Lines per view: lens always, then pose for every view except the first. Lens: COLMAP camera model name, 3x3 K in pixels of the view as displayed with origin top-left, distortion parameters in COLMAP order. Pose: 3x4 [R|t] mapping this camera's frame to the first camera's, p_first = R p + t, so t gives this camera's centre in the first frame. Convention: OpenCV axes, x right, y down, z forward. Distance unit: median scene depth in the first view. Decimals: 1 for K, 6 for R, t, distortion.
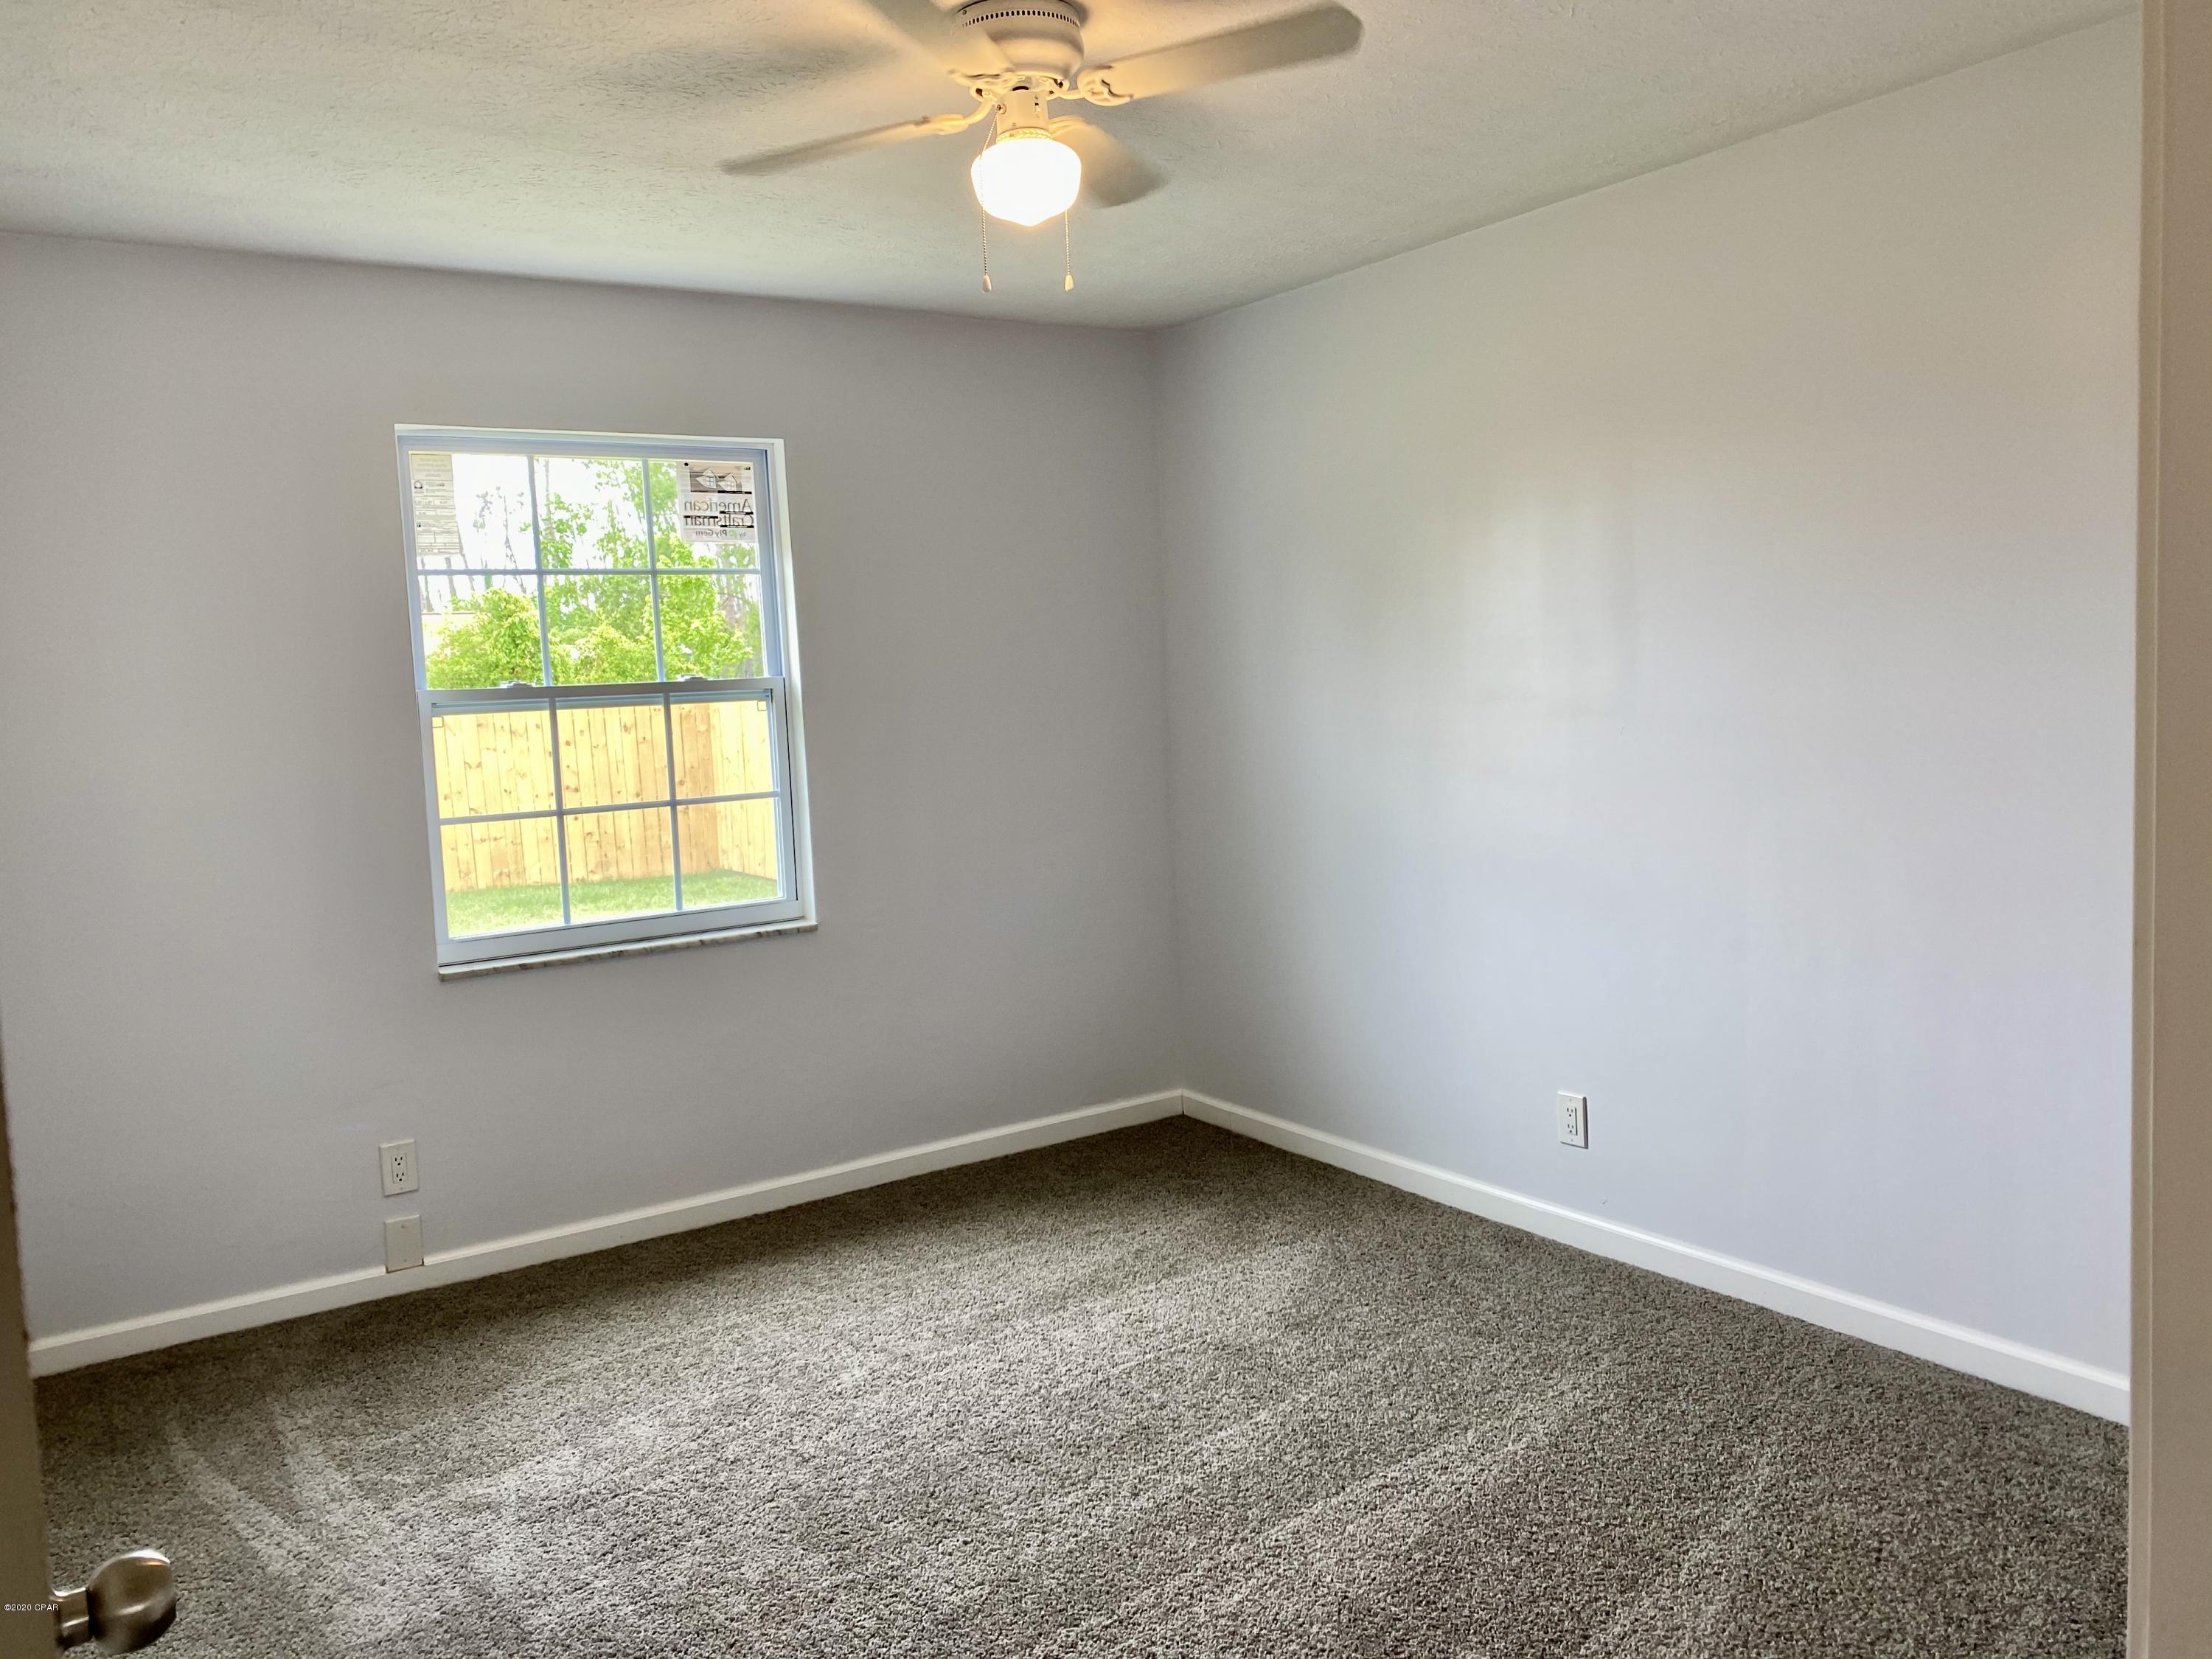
lens RADIAL K [[1668.7, 0, 1106.0], [0, 1668.7, 829.5], [0, 0, 1]] dist [0.068385, -0.085429]
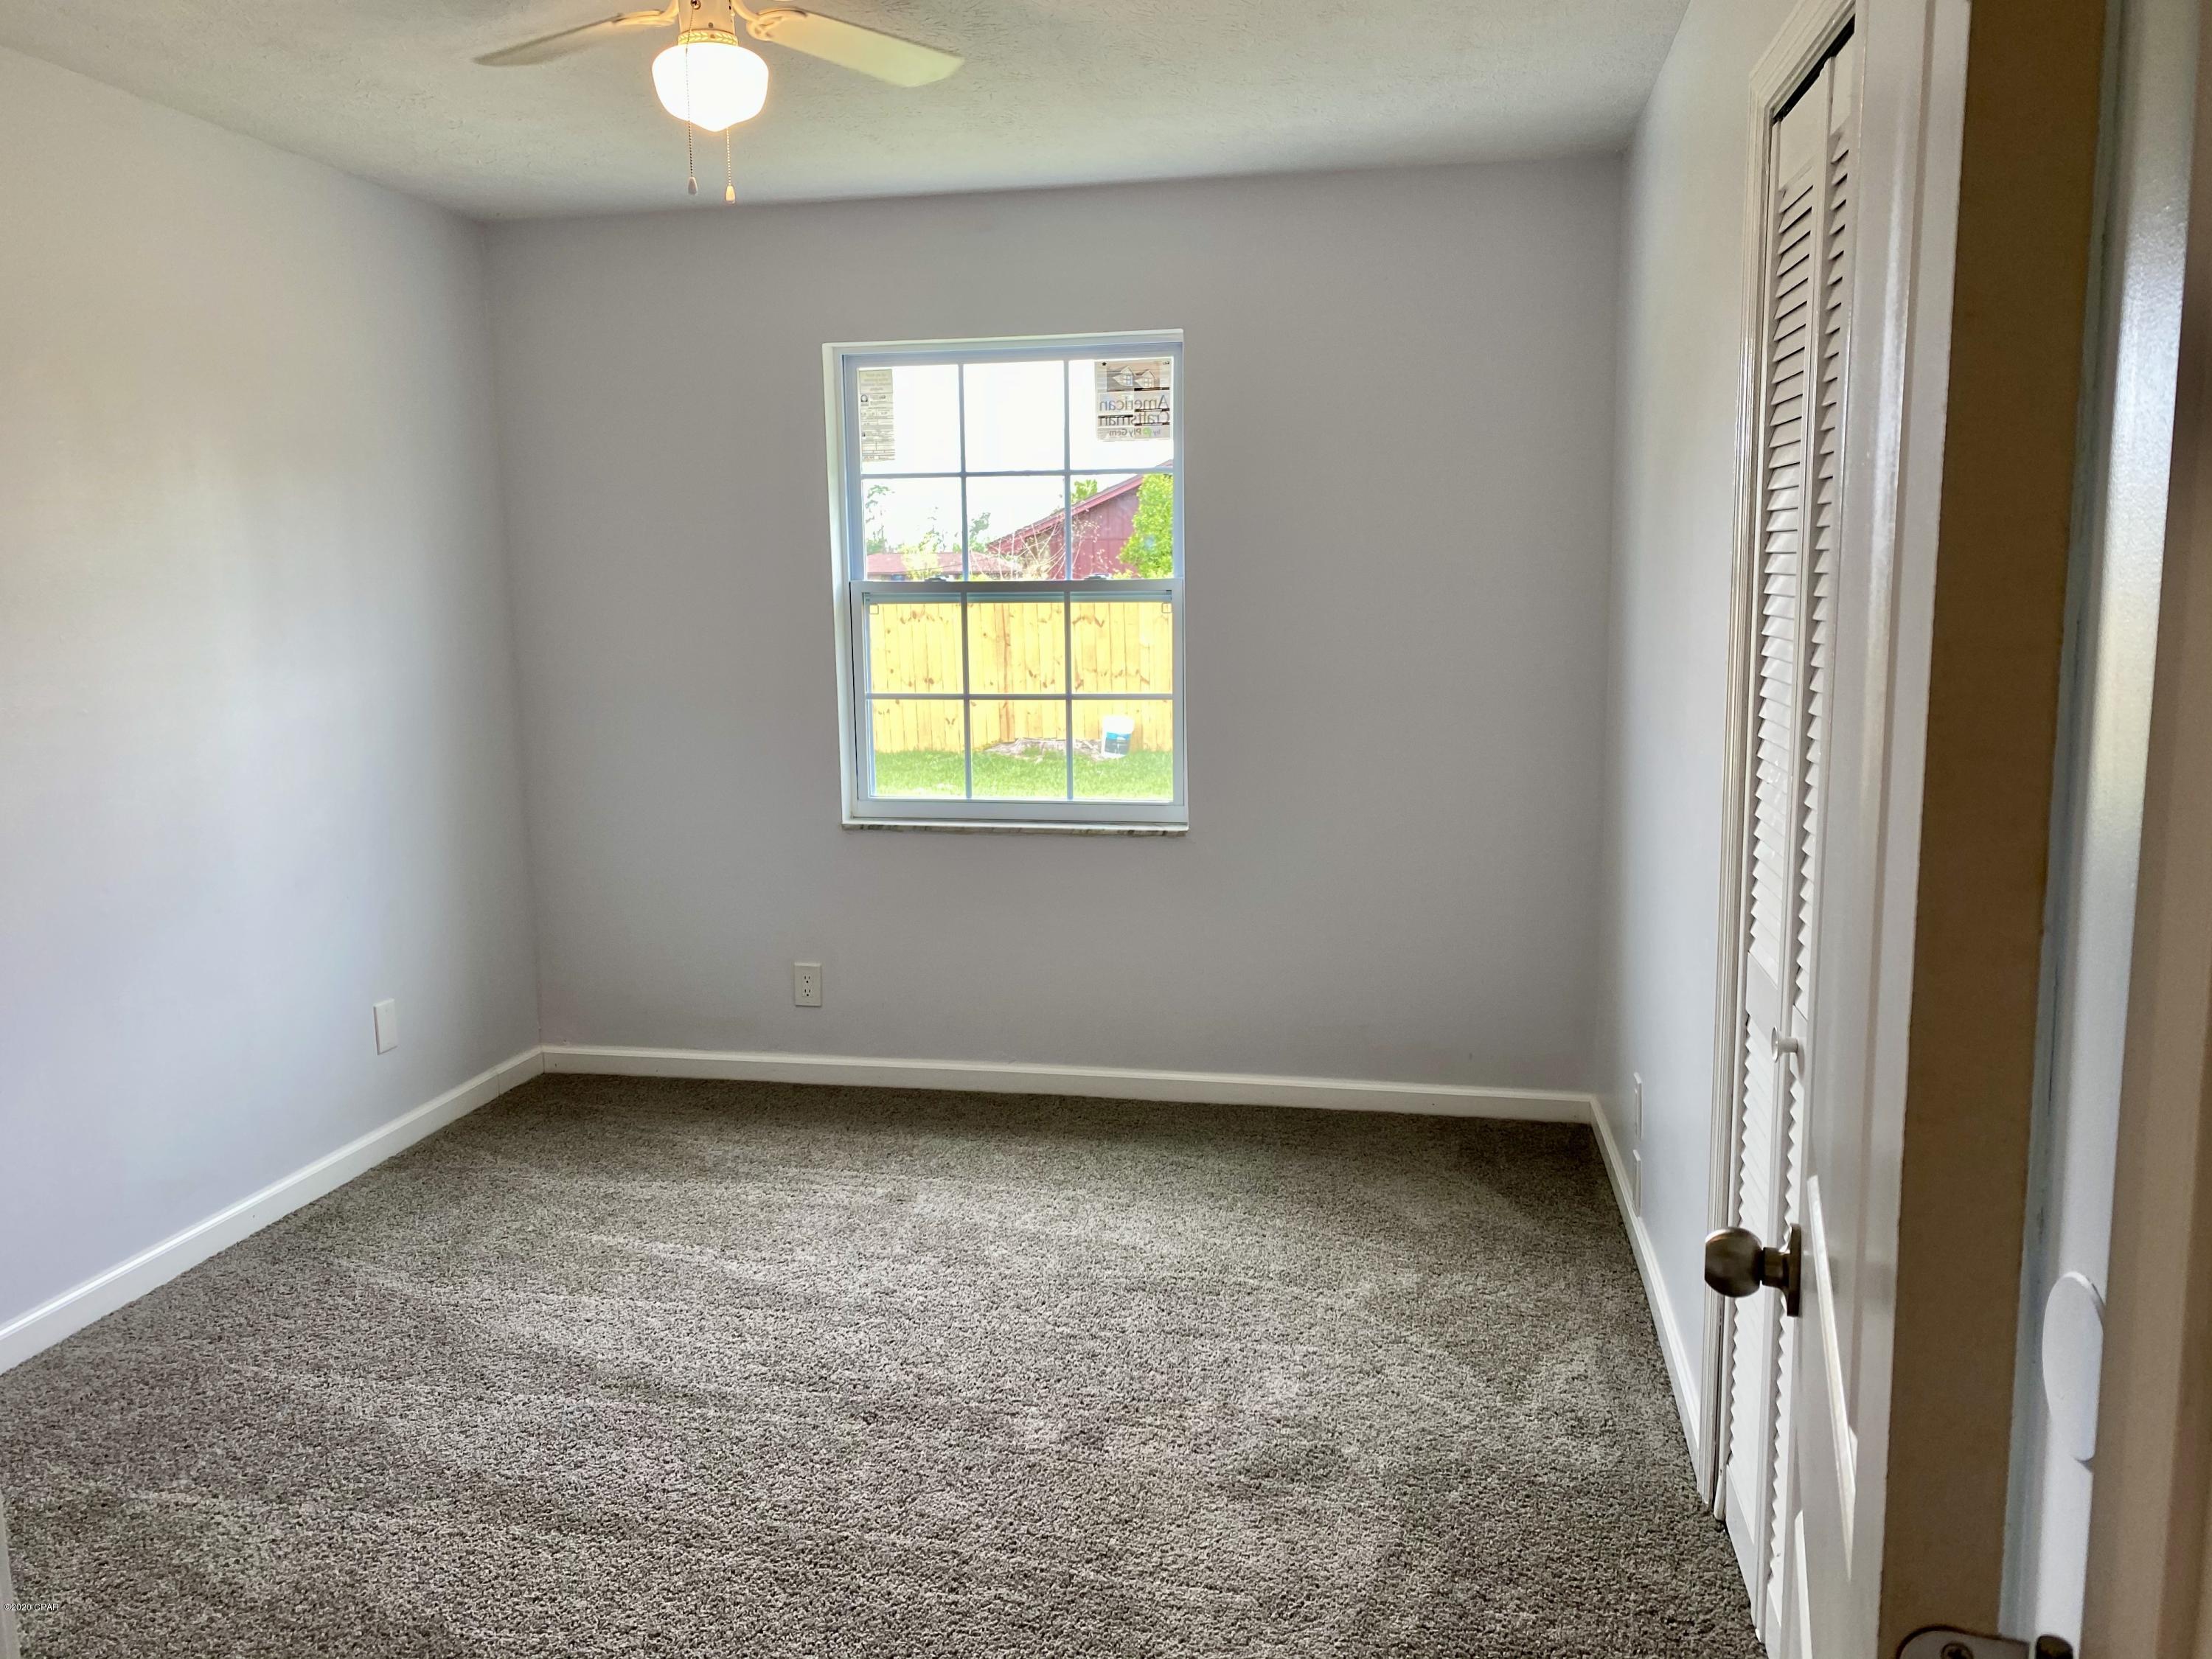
lens RADIAL K [[1692.2, 0, 1106.0], [0, 1692.2, 829.5], [0, 0, 1]] dist [0.158151, 0.000510]
pose [[0.712454, 0.141968, -0.687207, 0.502663], [-0.086245, 0.989611, 0.115027, -0.058038], [0.696398, -0.022683, 0.717297, 0.253234]]
